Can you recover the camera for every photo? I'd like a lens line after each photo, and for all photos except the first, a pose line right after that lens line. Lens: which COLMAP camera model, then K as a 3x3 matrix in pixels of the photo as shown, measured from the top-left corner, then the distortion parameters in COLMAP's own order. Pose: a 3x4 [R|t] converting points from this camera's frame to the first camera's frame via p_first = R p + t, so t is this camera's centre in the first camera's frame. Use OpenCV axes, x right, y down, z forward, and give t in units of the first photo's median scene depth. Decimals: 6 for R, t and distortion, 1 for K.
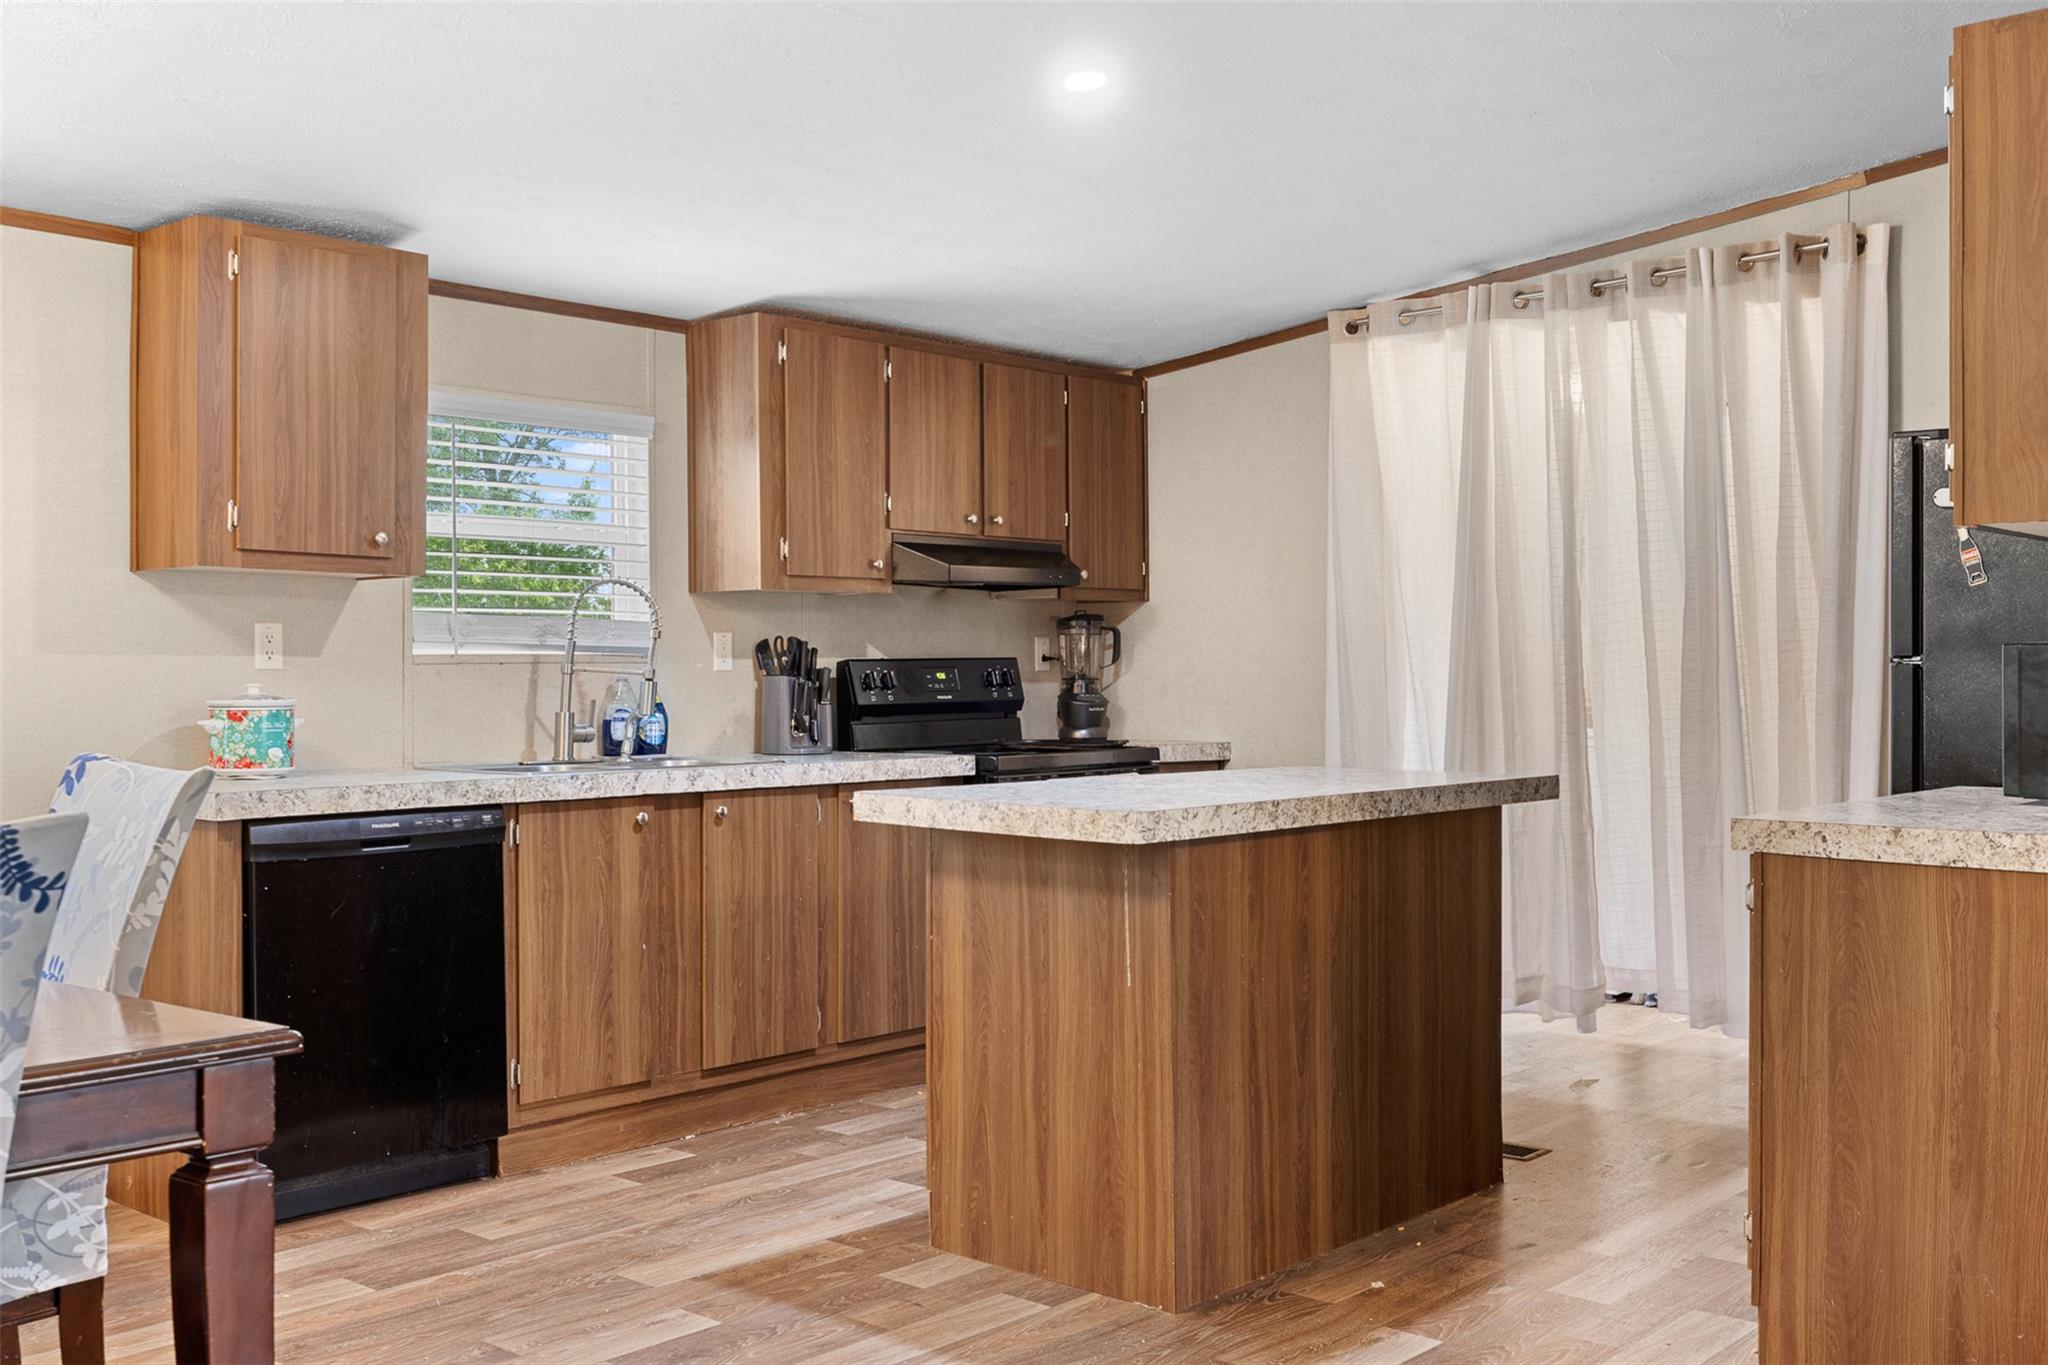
lens RADIAL K [[1996.8, 0, 1026.2], [0, 1996.8, 681.3], [0, 0, 1]] dist [0.009277, 0.000000]
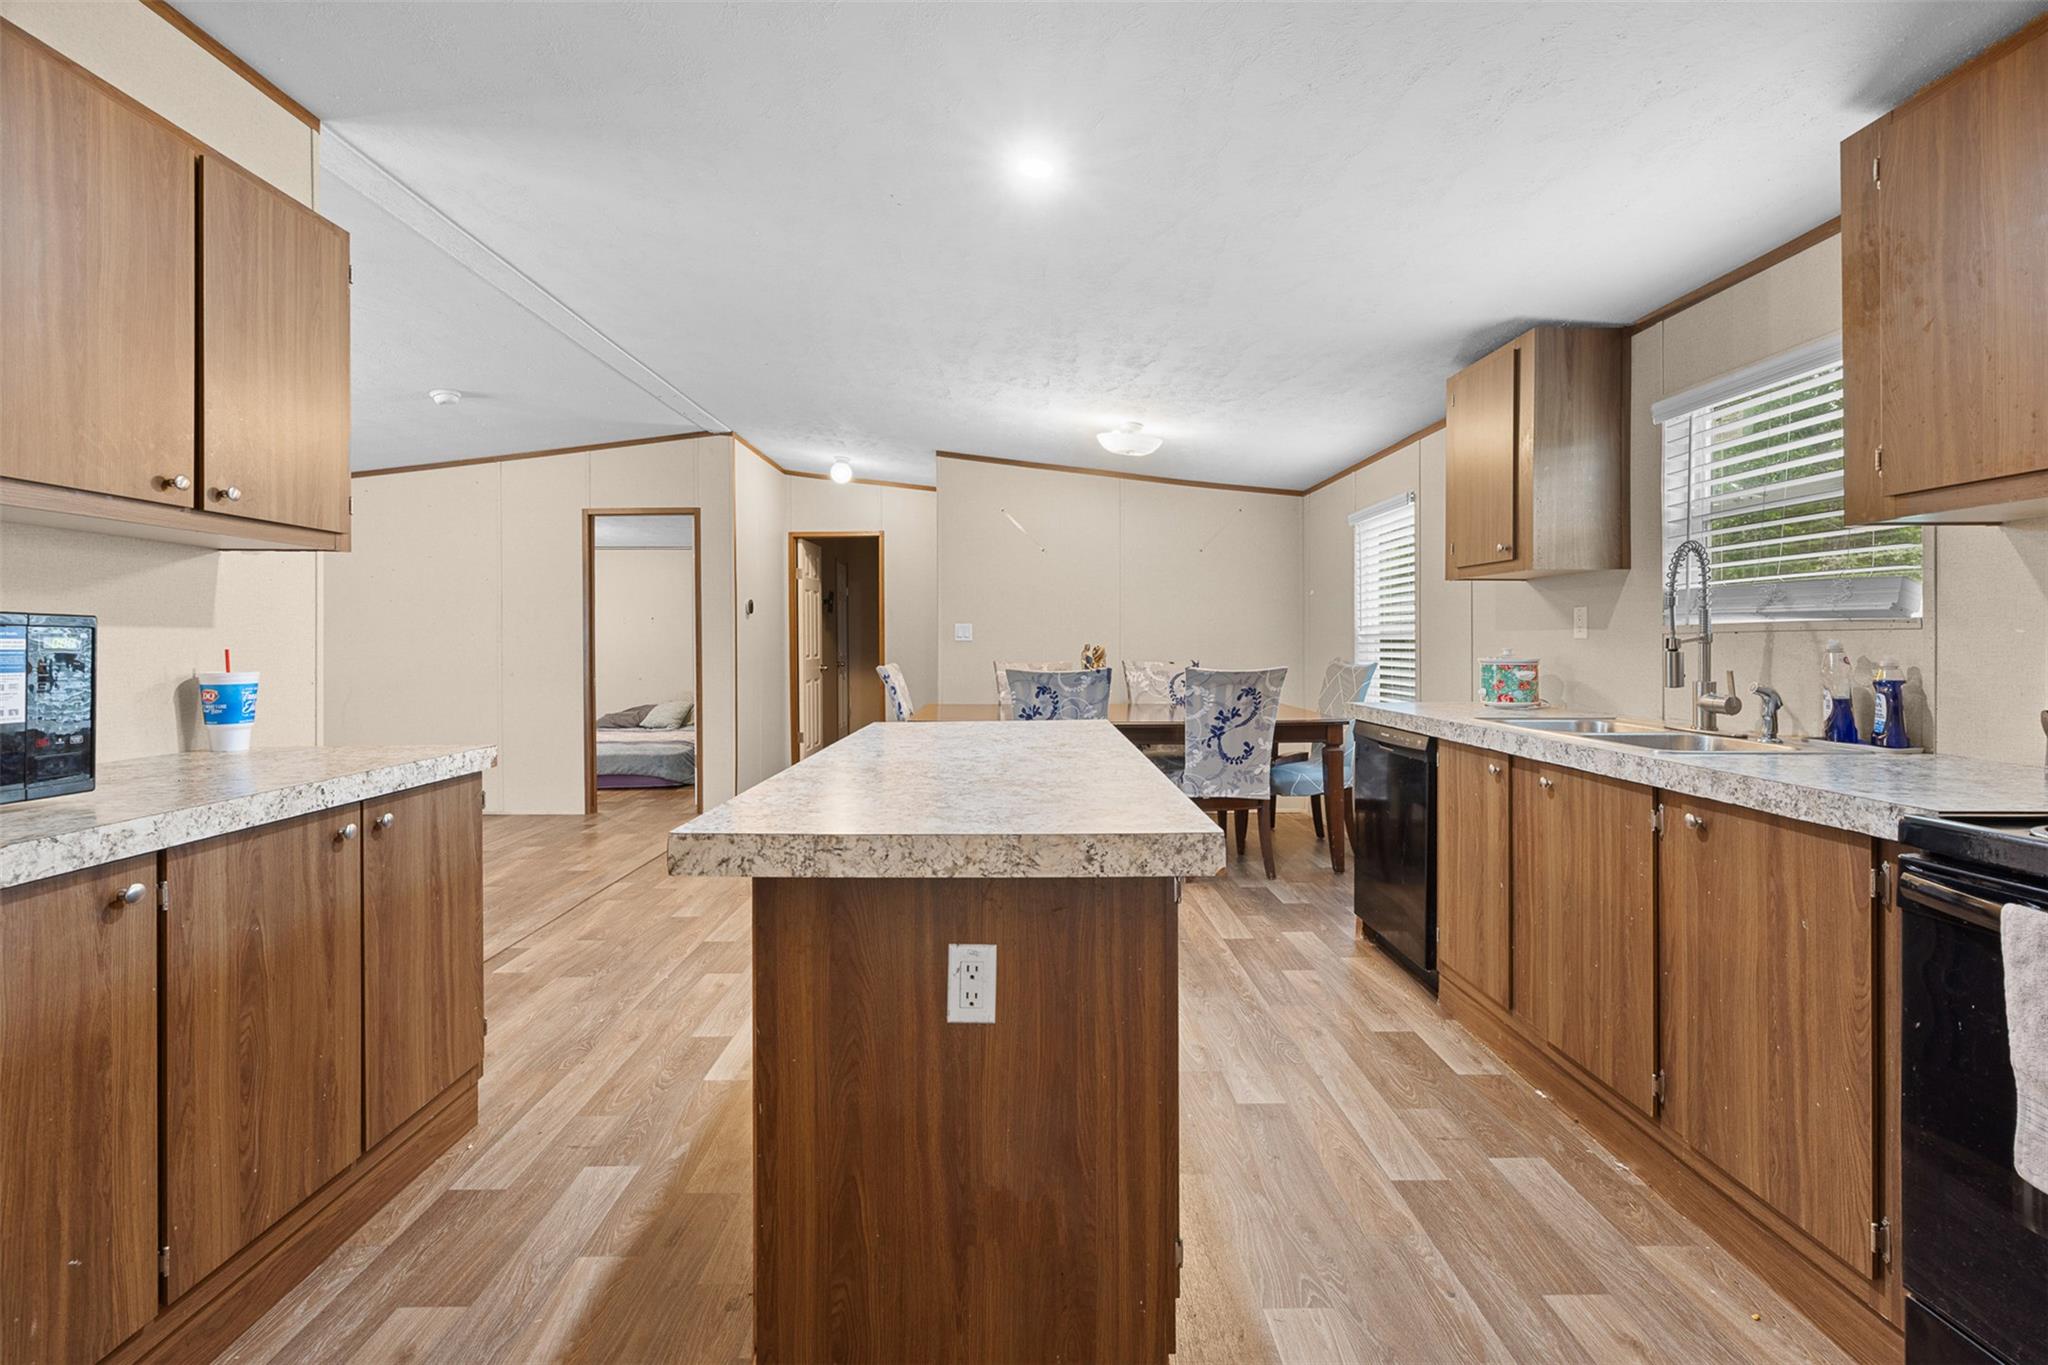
lens RADIAL K [[868.2, 0, 1024.3], [0, 868.2, 639.4], [0, 0, 1]] dist [0.002978, -0.000168]
pose [[-0.741400, 0.003087, -0.671056, 0.354993], [0.001621, 0.999995, 0.002809, -0.008253], [0.671062, 0.000995, -0.741401, 1.245296]]
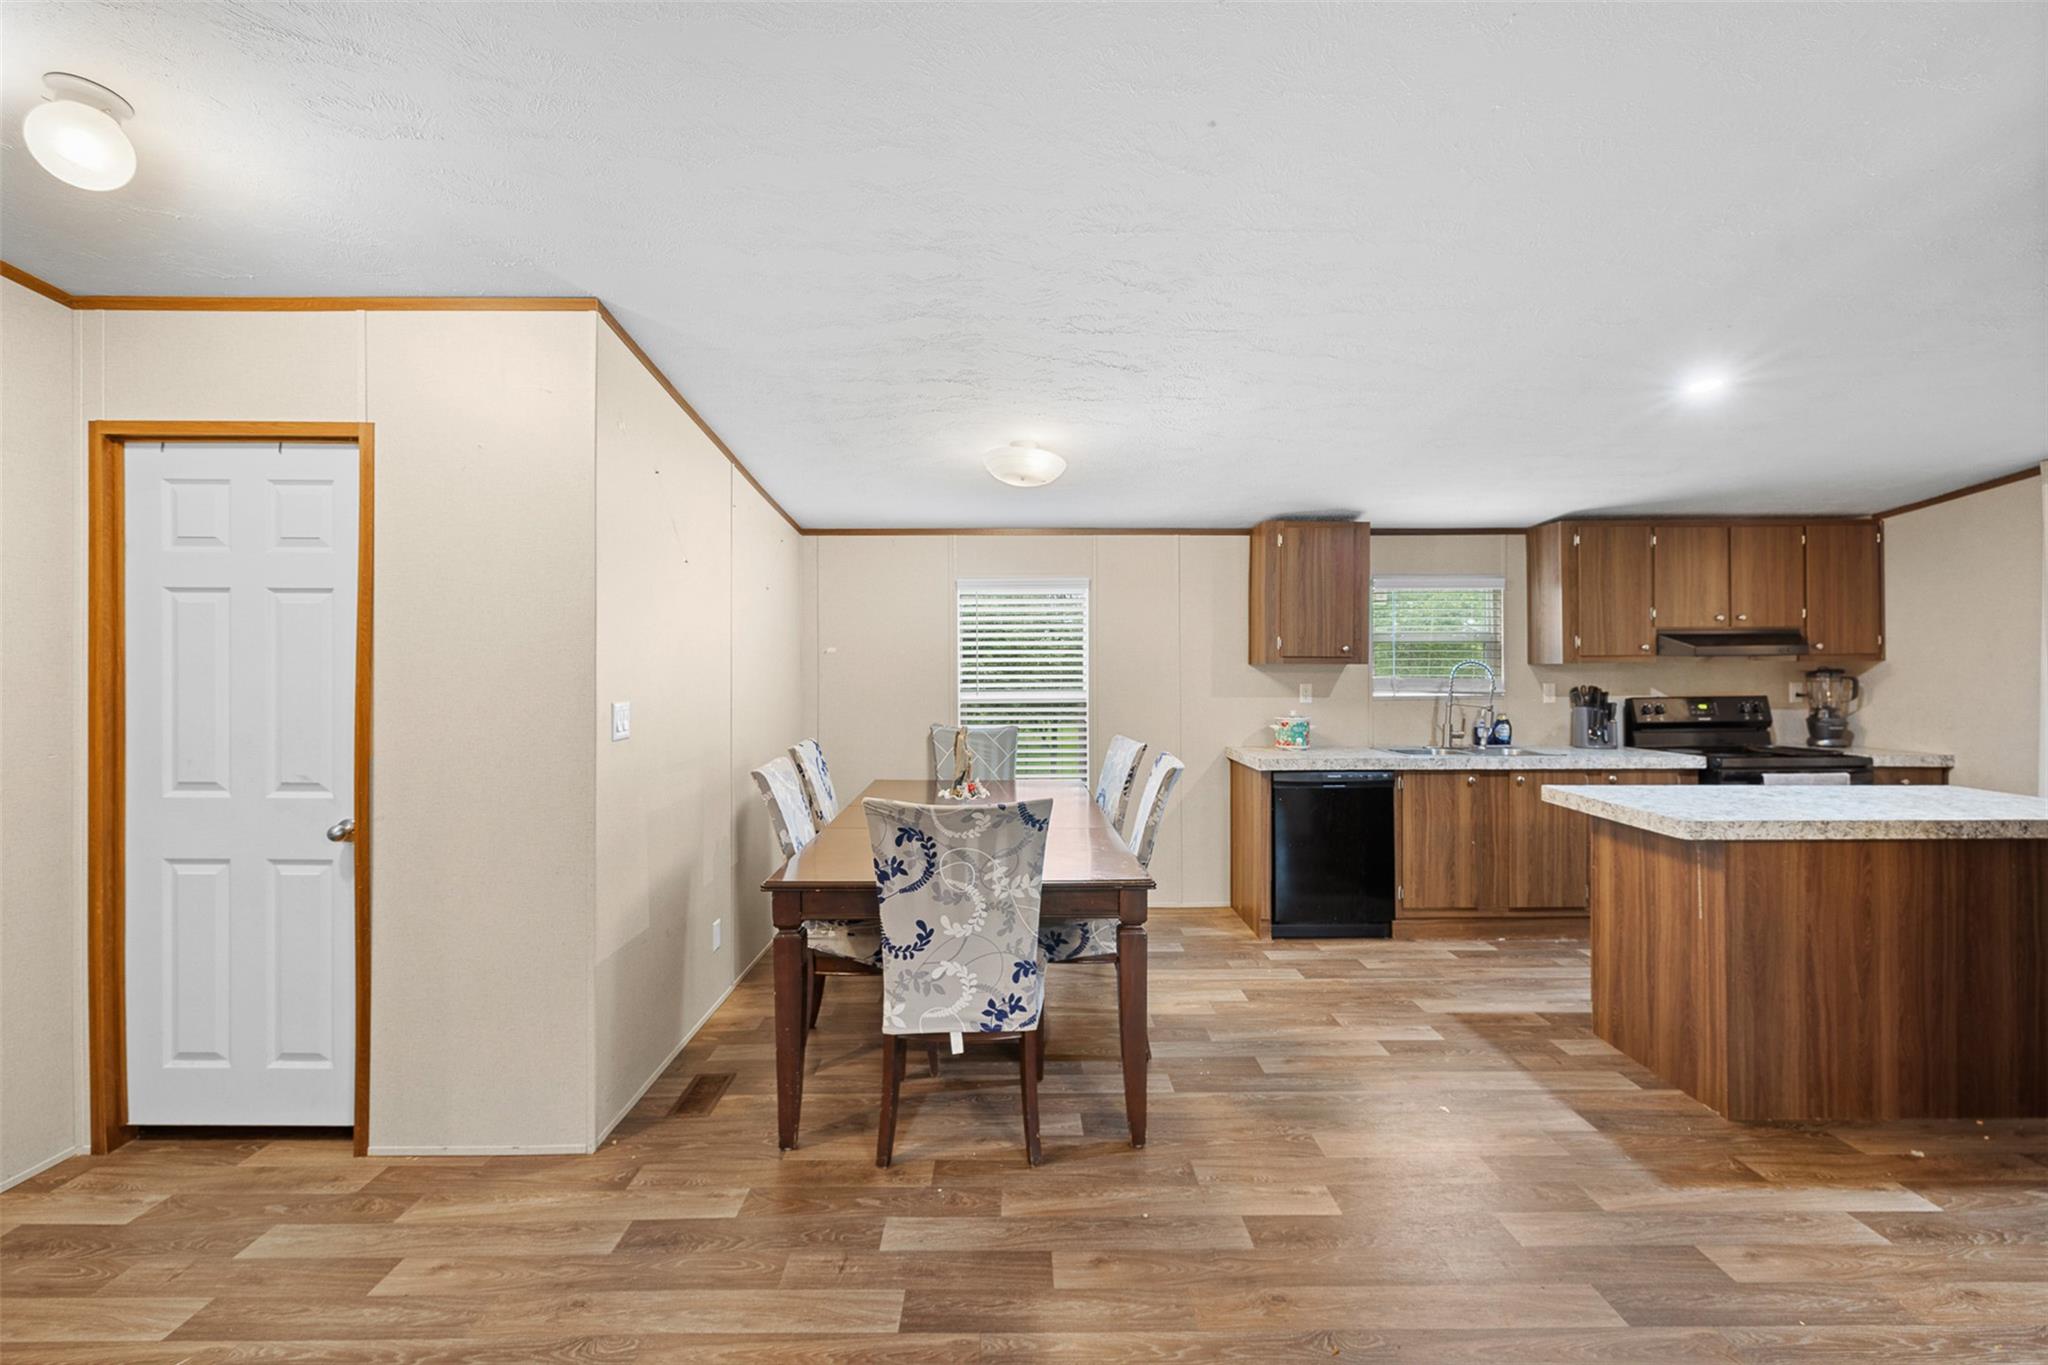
lens RADIAL K [[868.2, 0, 1019.7], [0, 868.2, 670.5], [0, 0, 1]] dist [0.002978, -0.000168]
pose [[0.668403, 0.002304, -0.743796, 0.171777], [-0.001261, 0.999997, 0.001965, -0.048568], [0.743798, -0.000376, 0.668404, 0.053461]]
